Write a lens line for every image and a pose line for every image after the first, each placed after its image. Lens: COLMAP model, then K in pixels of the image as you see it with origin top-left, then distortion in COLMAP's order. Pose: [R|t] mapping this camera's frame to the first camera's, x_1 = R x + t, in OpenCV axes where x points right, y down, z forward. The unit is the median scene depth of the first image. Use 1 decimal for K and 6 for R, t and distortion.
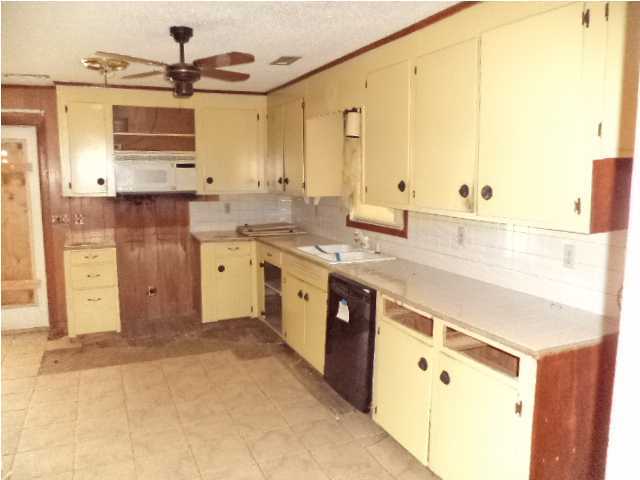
lens RADIAL K [[528.5, 0, 320.6], [0, 528.5, 247.7], [0, 0, 1]] dist [0.004542, 0.001727]
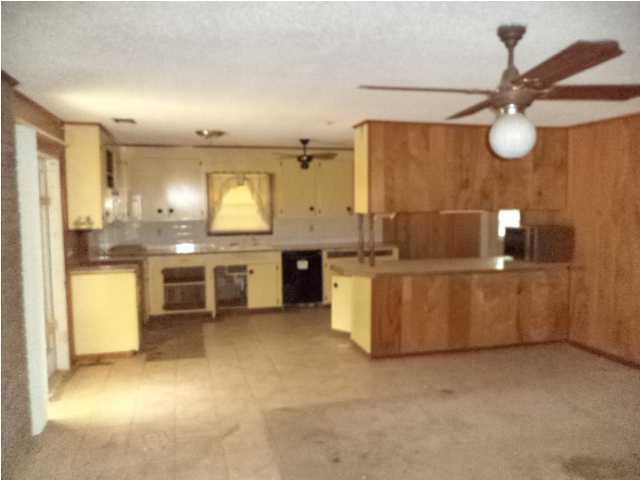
lens RADIAL K [[505.0, 0, 320.0], [0, 505.0, 240.0], [0, 0, 1]] dist [-0.006142, -0.002942]
pose [[0.132897, -0.072494, 0.988475, -1.429121], [0.151320, 0.987114, 0.052050, -0.059016], [-0.979511, 0.142658, 0.142154, 0.415843]]
